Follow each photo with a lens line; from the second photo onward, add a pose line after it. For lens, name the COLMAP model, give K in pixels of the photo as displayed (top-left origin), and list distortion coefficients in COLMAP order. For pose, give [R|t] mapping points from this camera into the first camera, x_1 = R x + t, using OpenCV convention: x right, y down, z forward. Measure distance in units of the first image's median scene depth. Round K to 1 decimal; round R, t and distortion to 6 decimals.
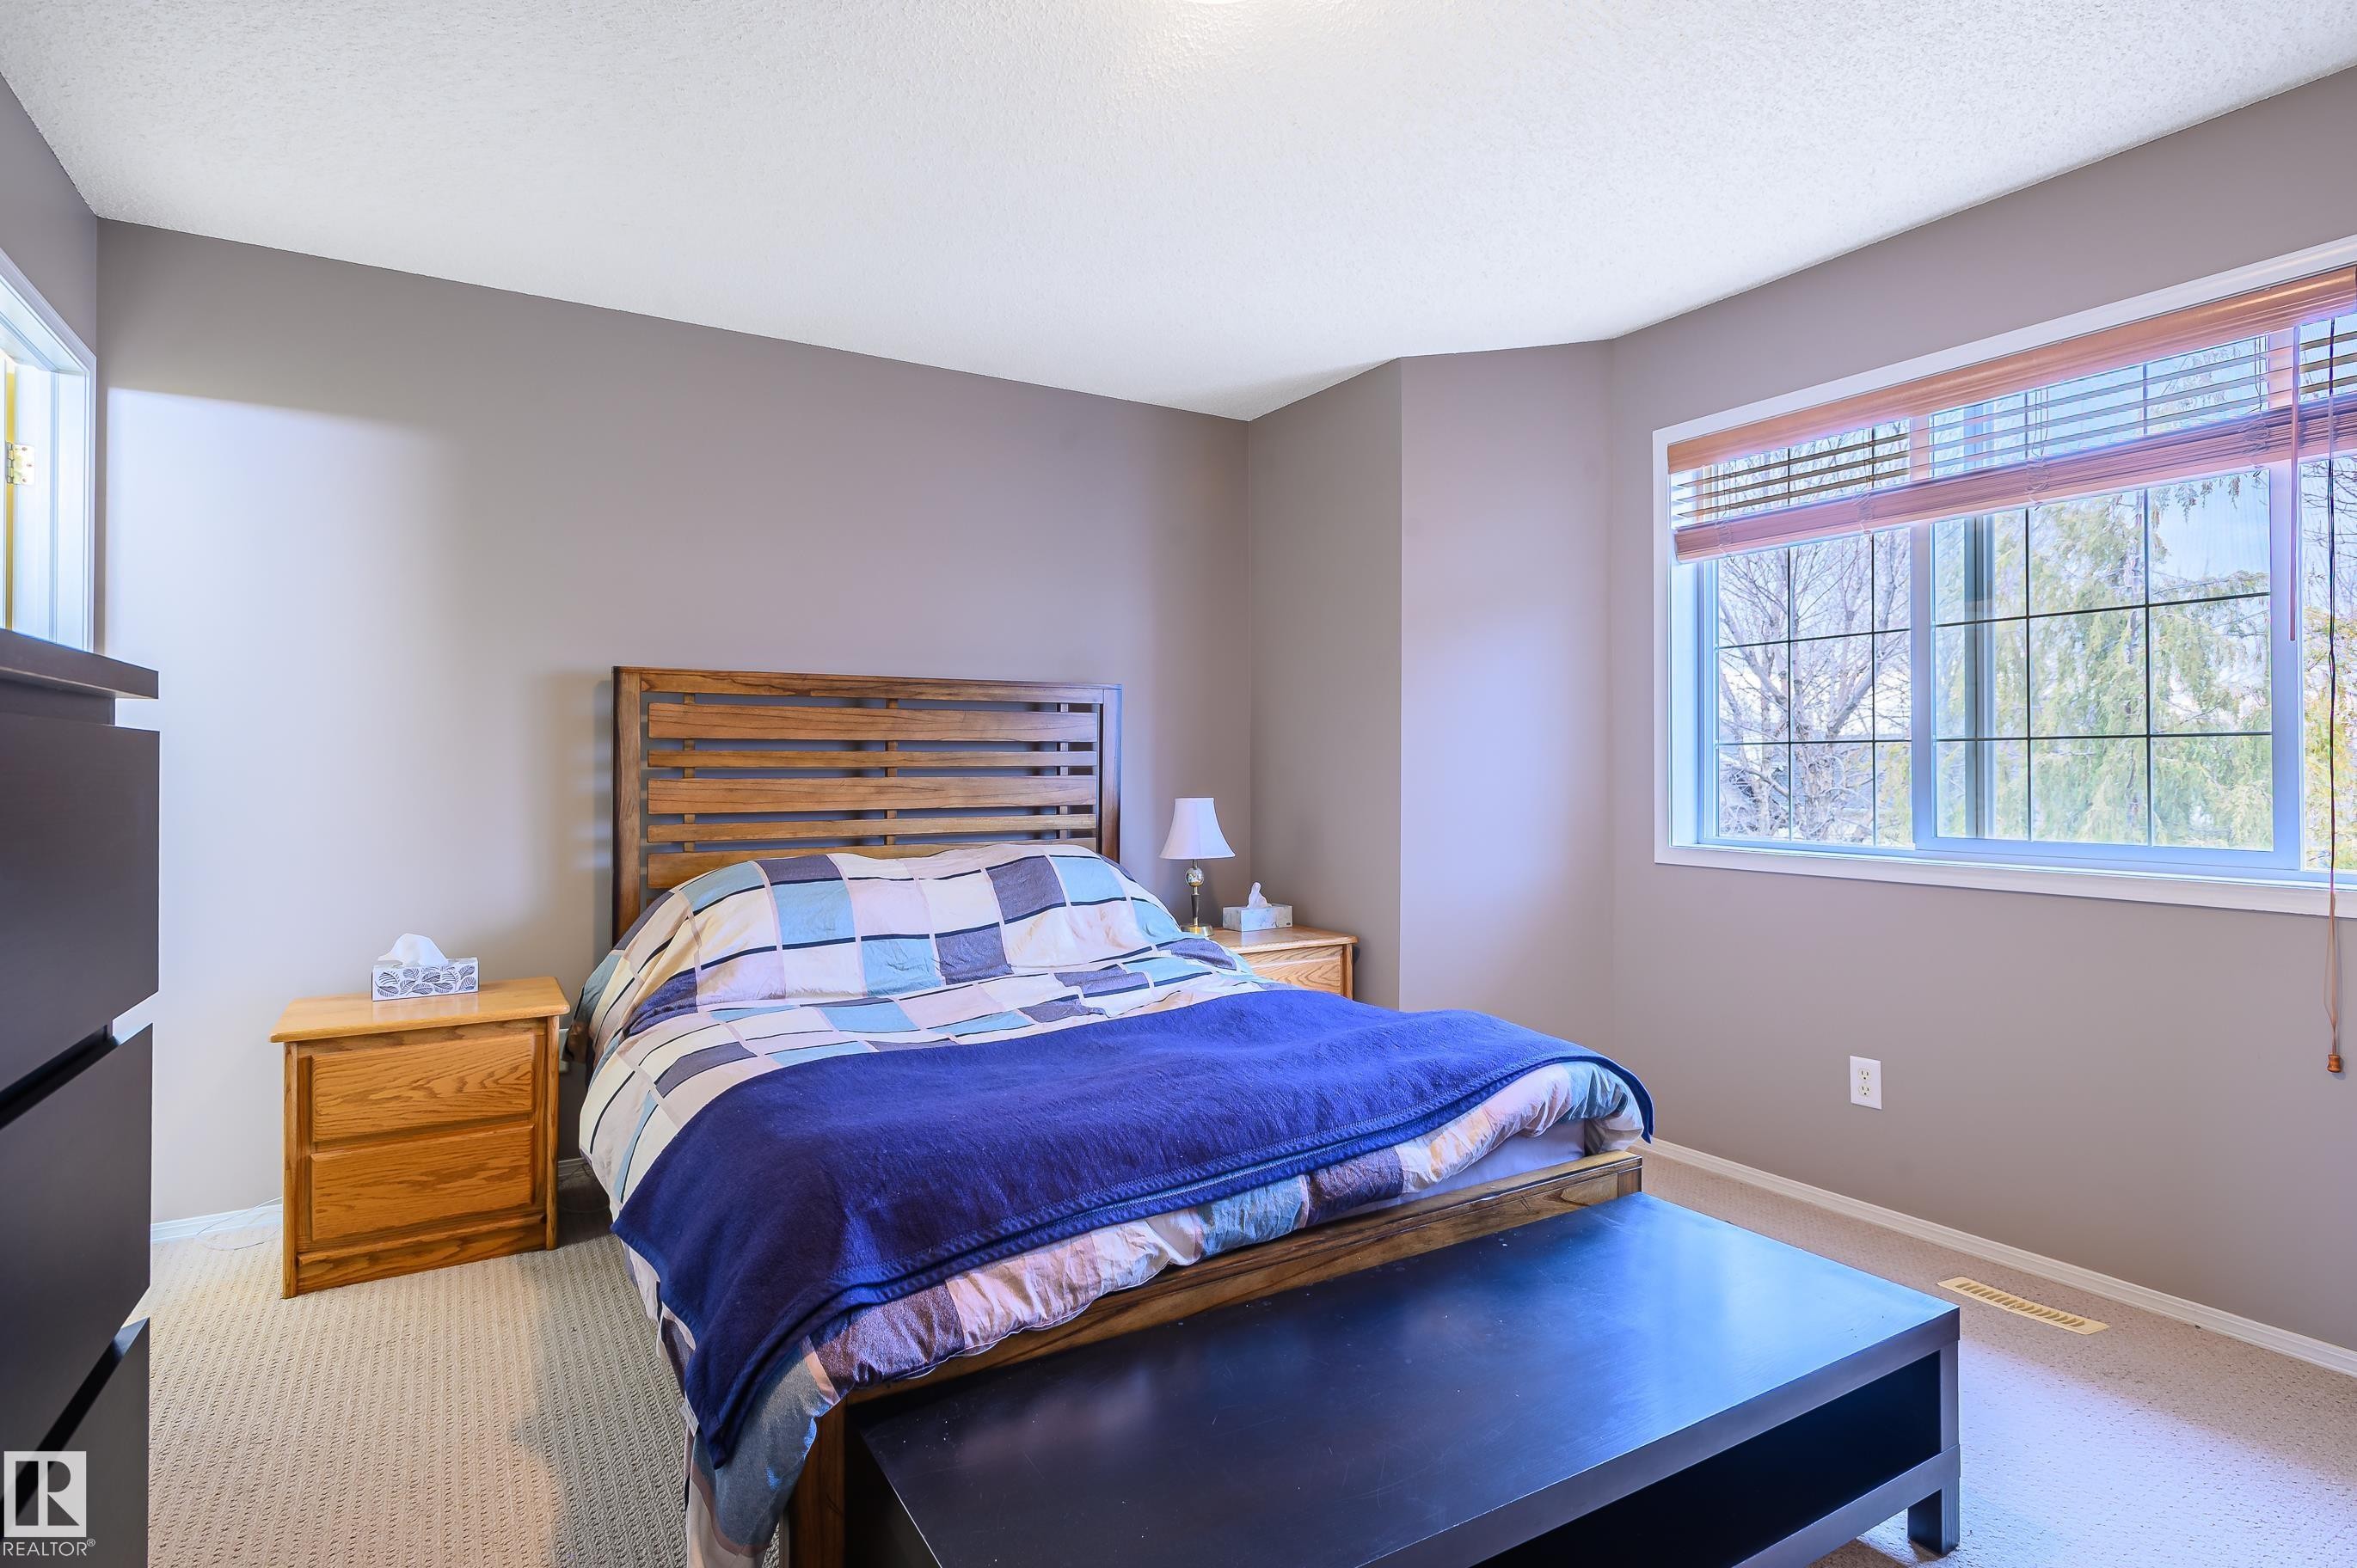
lens RADIAL K [[1202.7, 0, 1153.4], [0, 1202.7, 761.6], [0, 0, 1]] dist [0.017191, -0.009715]
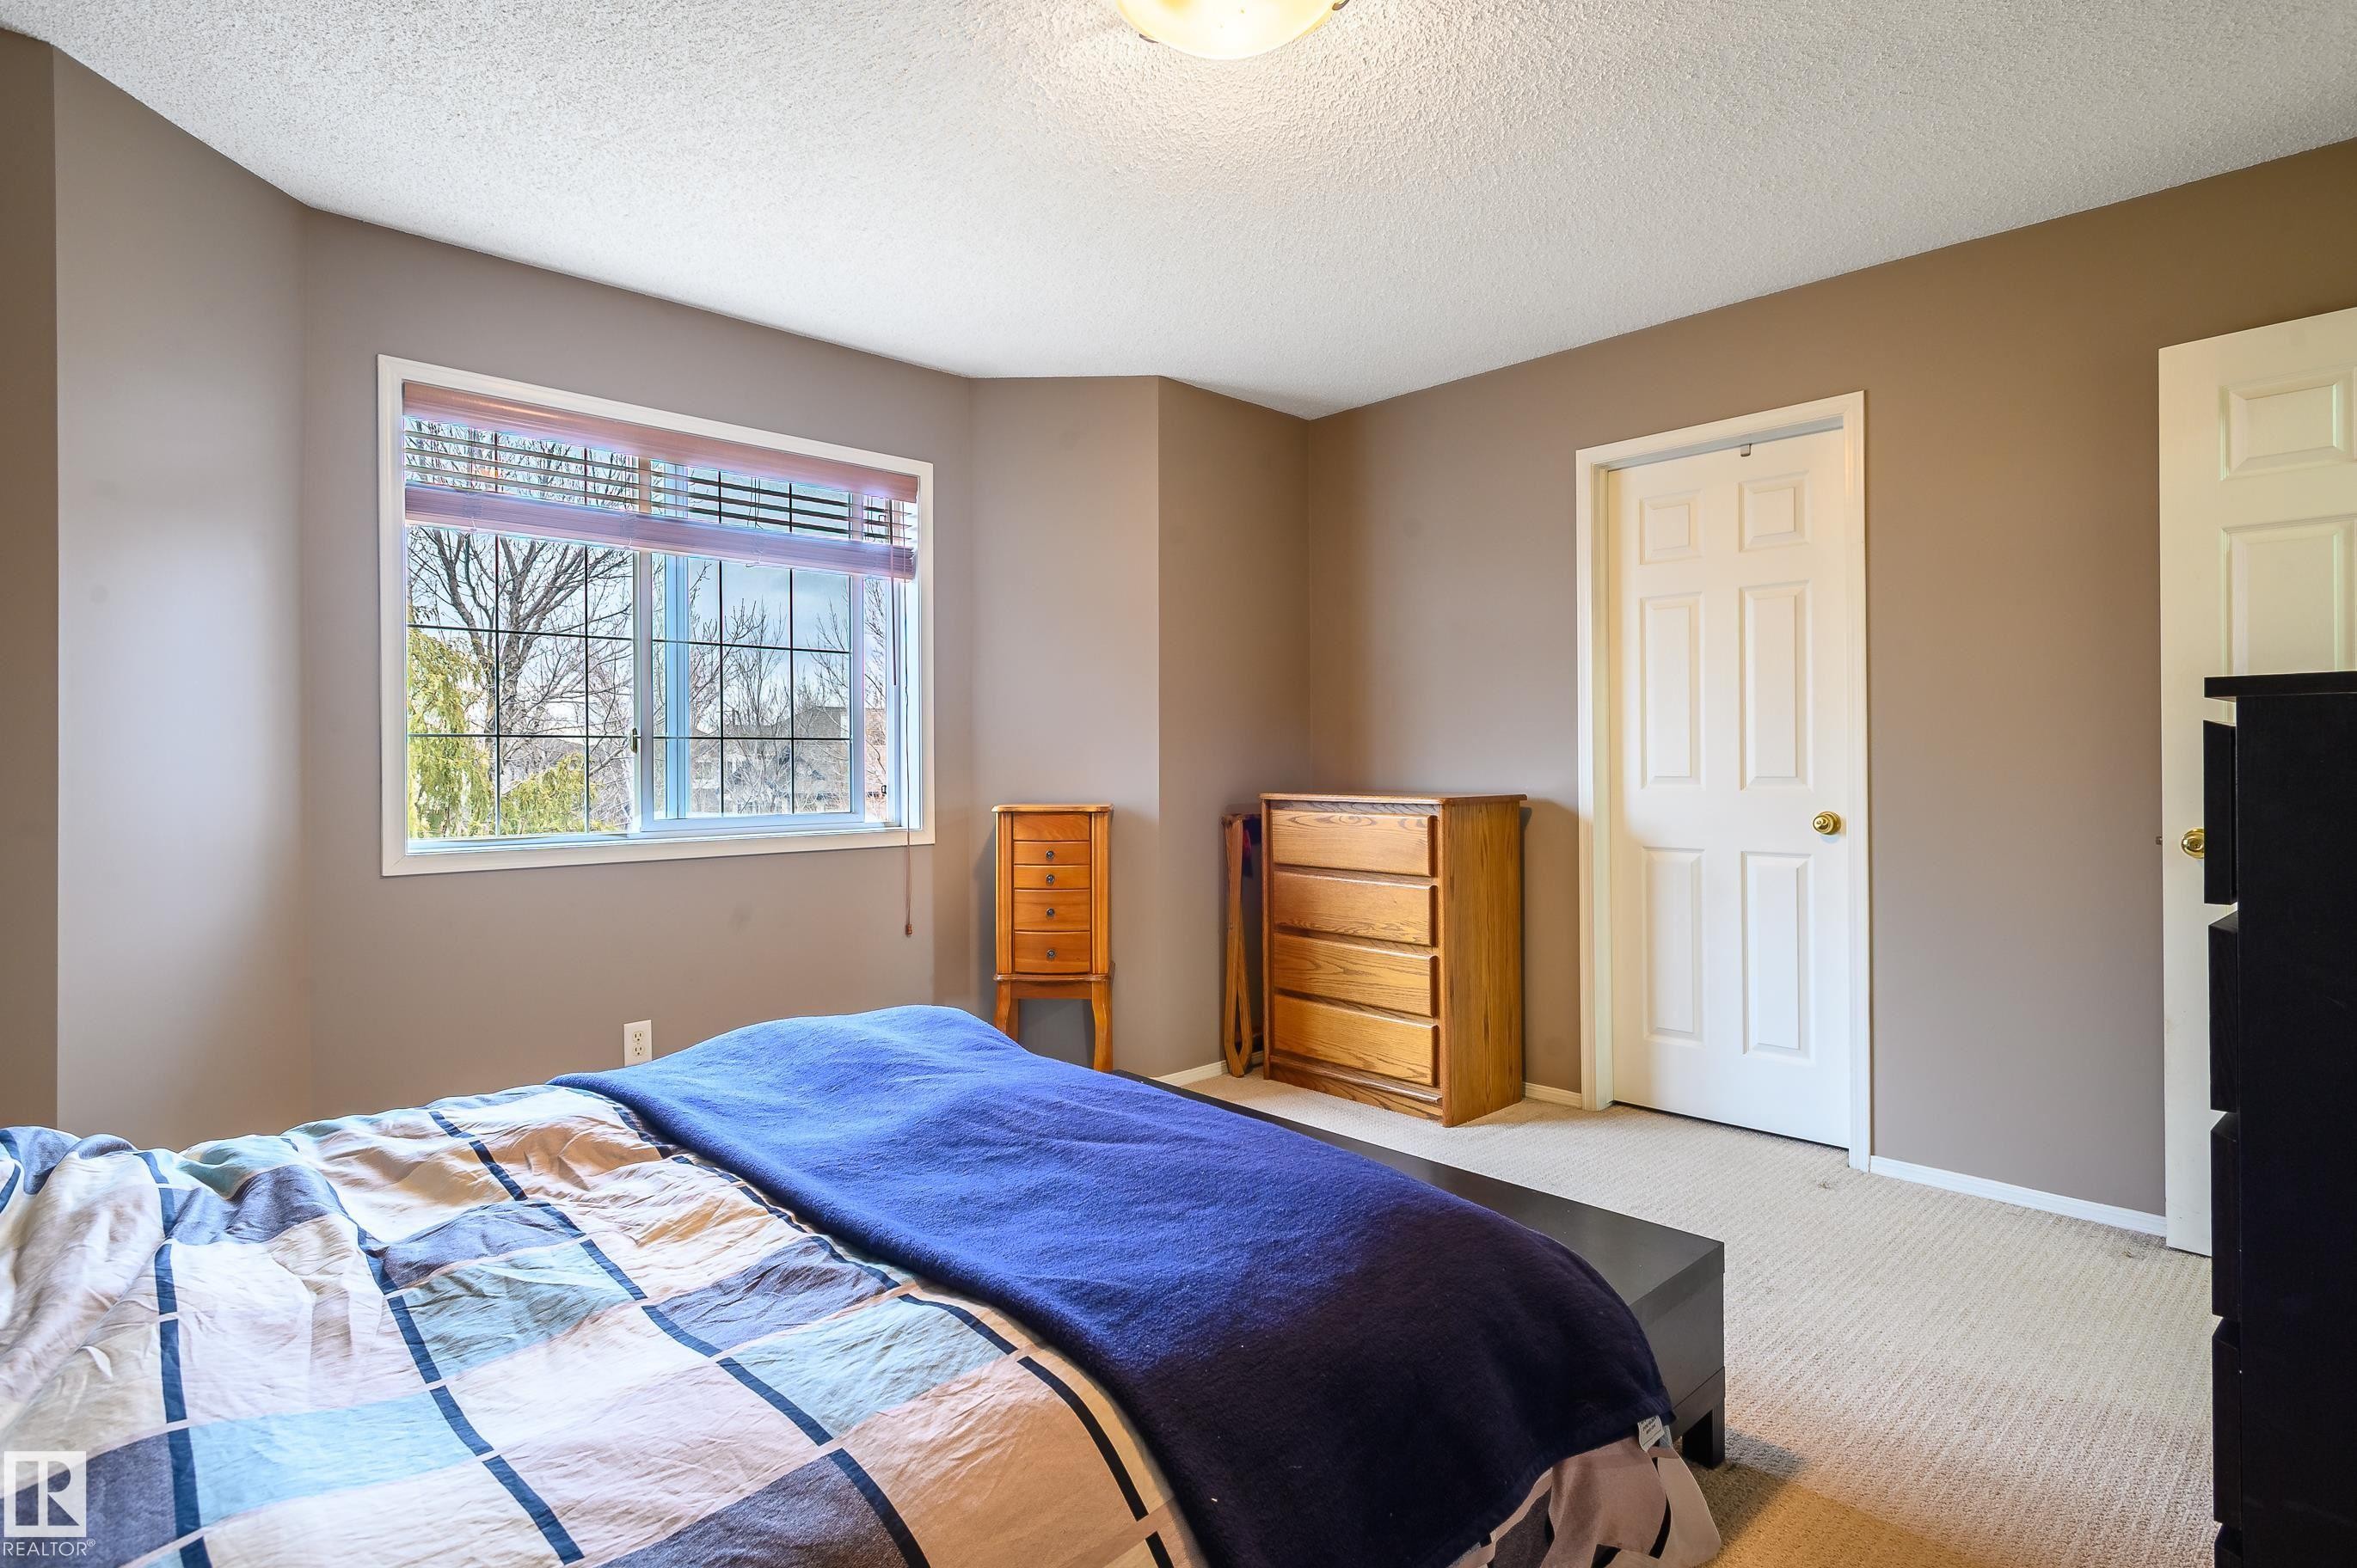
lens RADIAL K [[1202.7, 0, 1153.4], [0, 1202.7, 761.6], [0, 0, 1]] dist [0.017191, -0.009715]
pose [[-0.222754, 0.002750, 0.974871, -0.809246], [-0.000524, 0.999996, -0.002940, 0.011564], [-0.974875, -0.001165, -0.222752, 1.056136]]
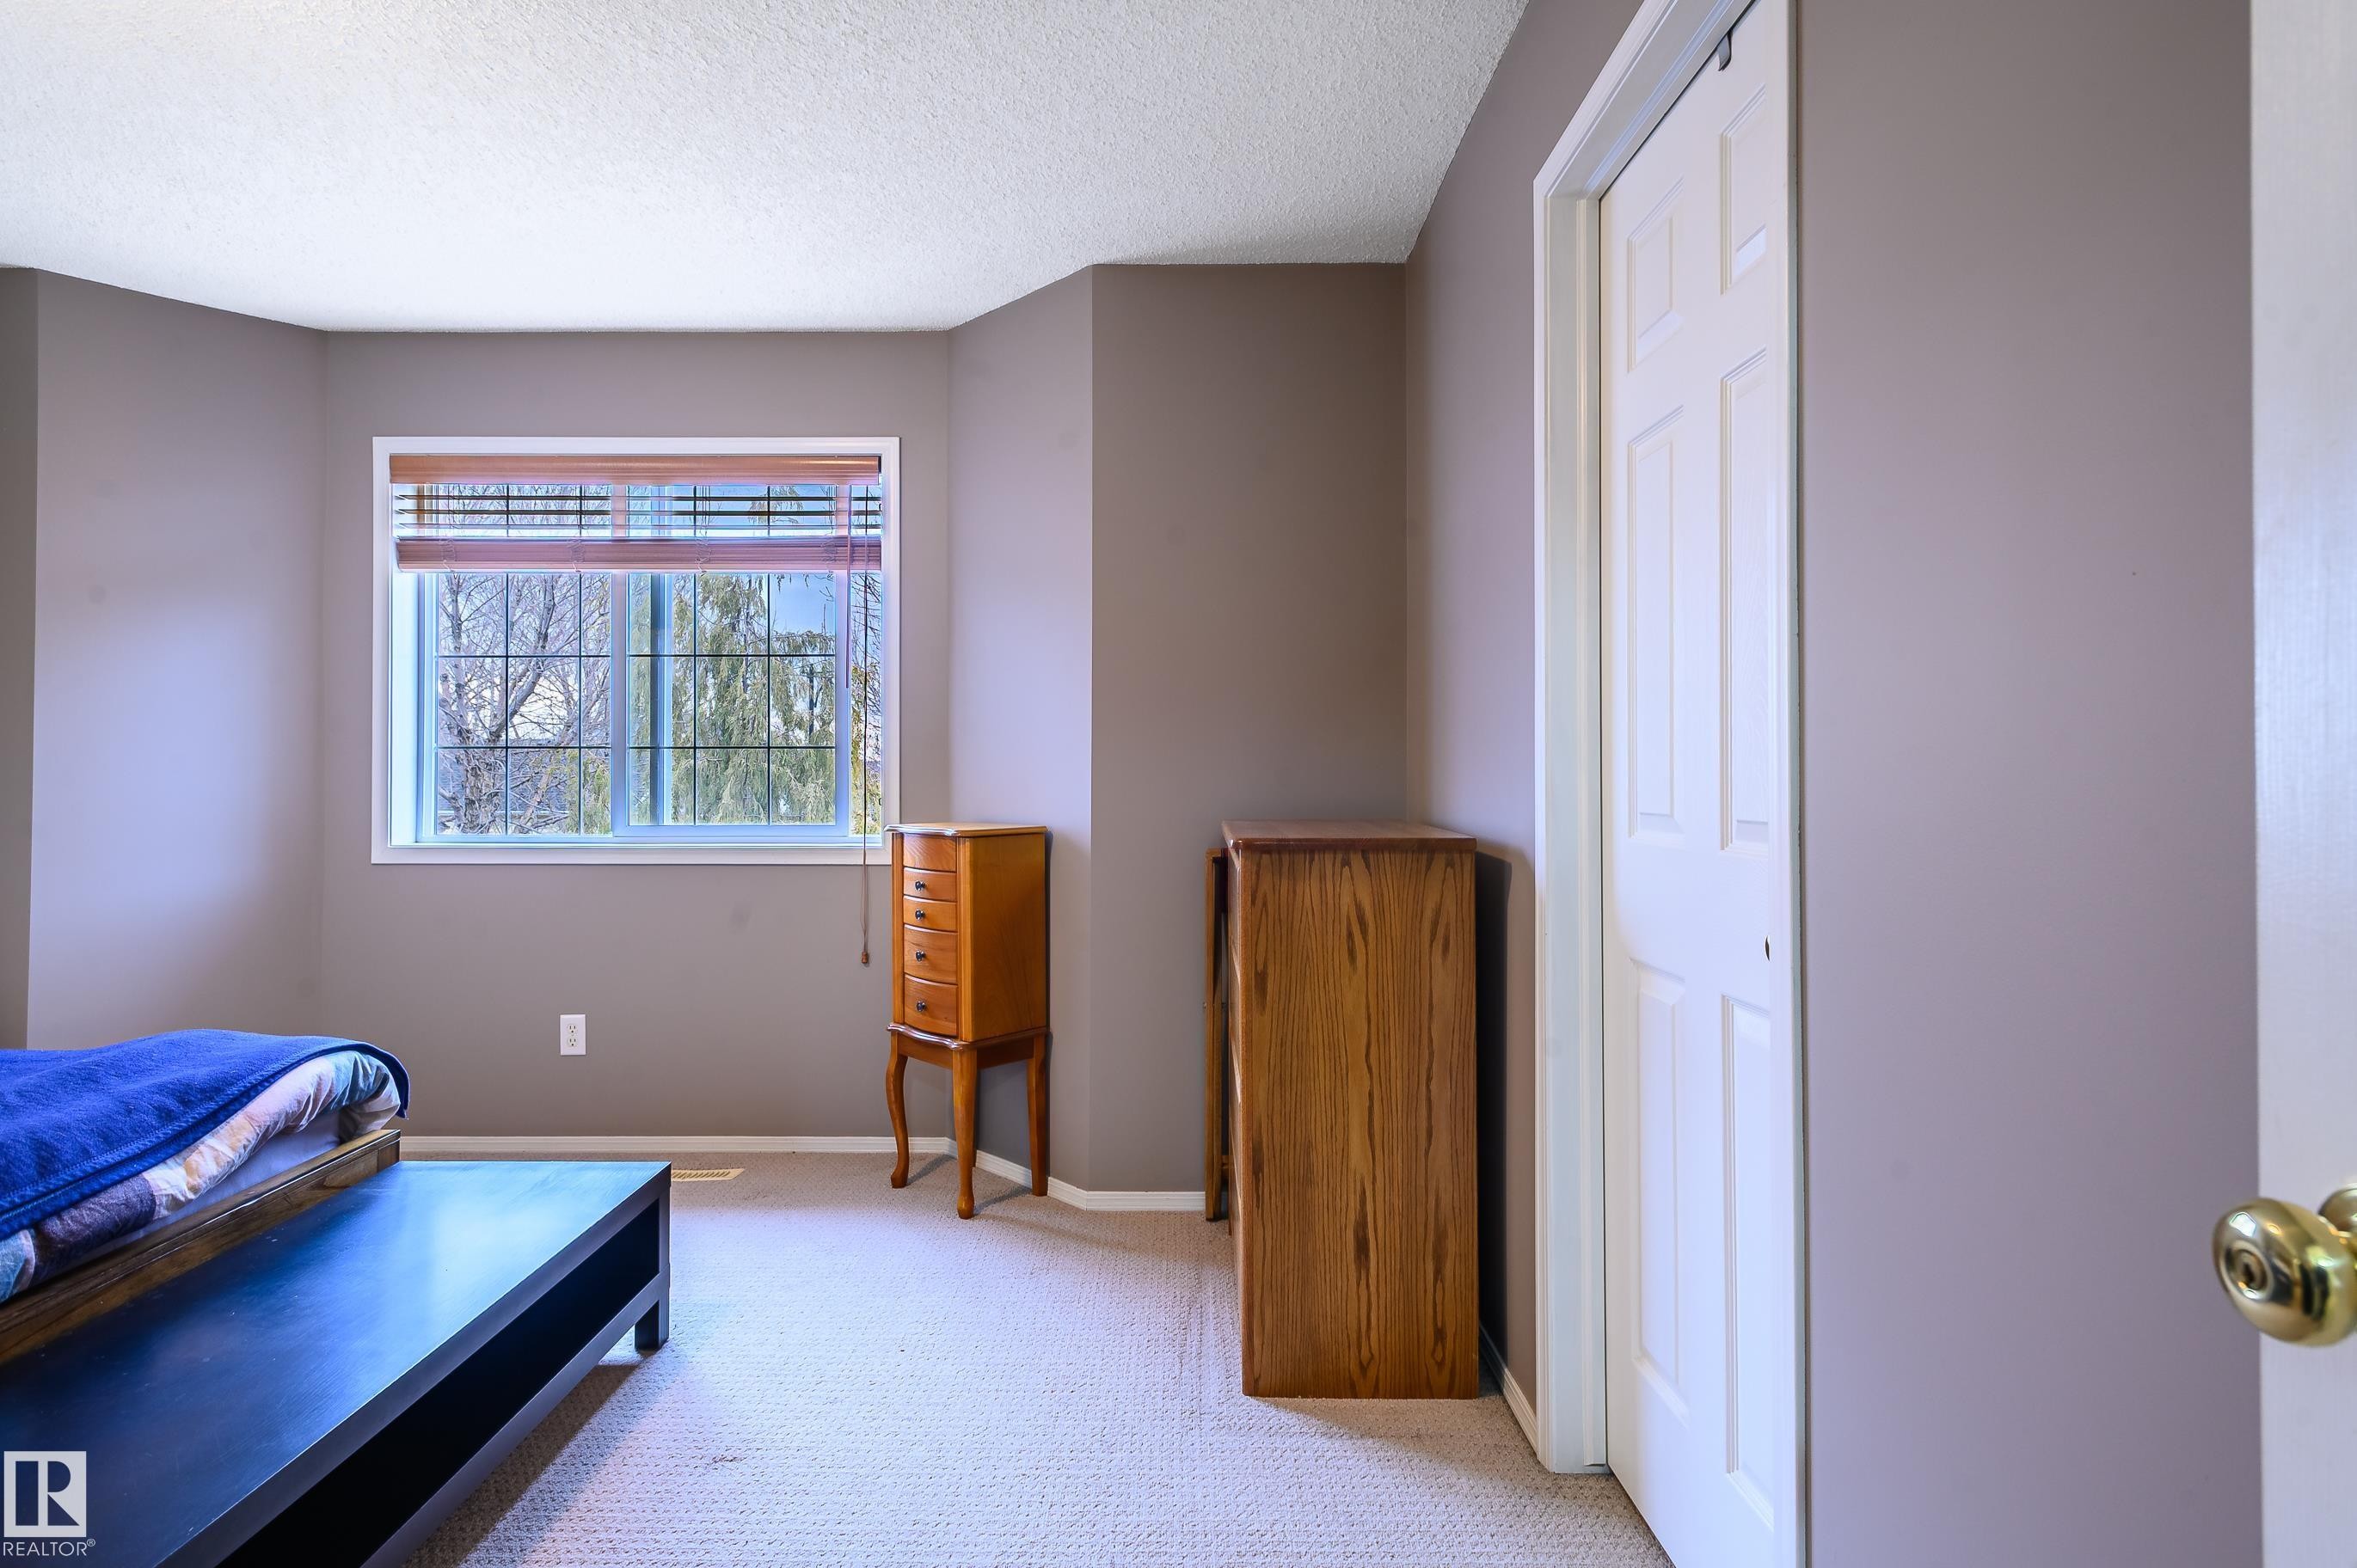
lens RADIAL K [[1202.7, 0, 1153.4], [0, 1202.7, 761.6], [0, 0, 1]] dist [0.017191, -0.009715]
pose [[0.519600, 0.009266, 0.854359, -0.174929], [-0.006607, 0.999955, -0.006827, 0.001603], [-0.854384, -0.002098, 0.519638, -0.137399]]
